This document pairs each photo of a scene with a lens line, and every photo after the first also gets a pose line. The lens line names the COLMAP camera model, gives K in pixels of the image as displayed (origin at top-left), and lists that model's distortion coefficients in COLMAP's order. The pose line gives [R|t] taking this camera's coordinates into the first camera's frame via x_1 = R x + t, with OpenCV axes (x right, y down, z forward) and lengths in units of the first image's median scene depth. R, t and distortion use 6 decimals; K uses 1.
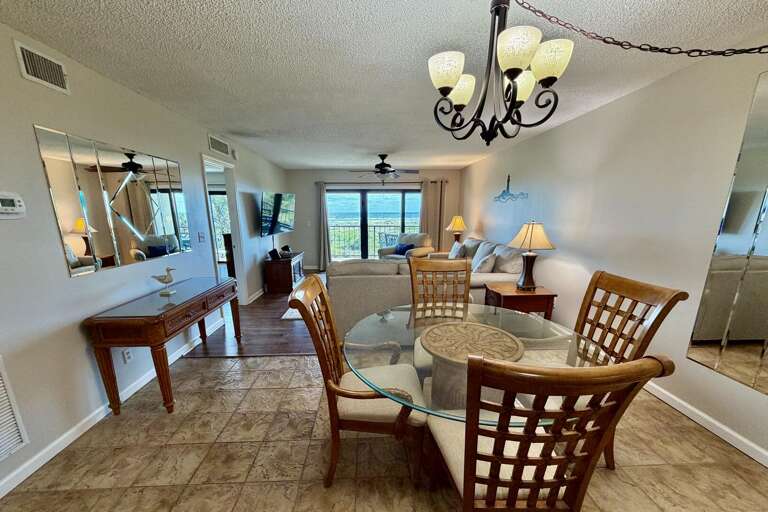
lens RADIAL K [[313.3, 0, 383.5], [0, 313.3, 256.3], [0, 0, 1]] dist [-0.004436, -0.000412]
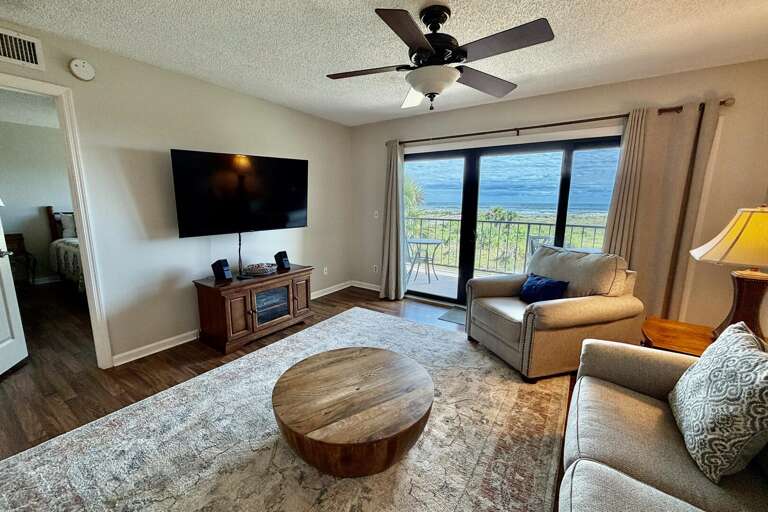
lens RADIAL K [[313.3, 0, 382.0], [0, 313.3, 255.7], [0, 0, 1]] dist [-0.004436, -0.000412]
pose [[0.804991, 0.112599, -0.582504, 0.122112], [-0.096867, 0.993594, 0.058197, -0.066231], [0.585325, 0.009577, 0.810742, 0.533572]]
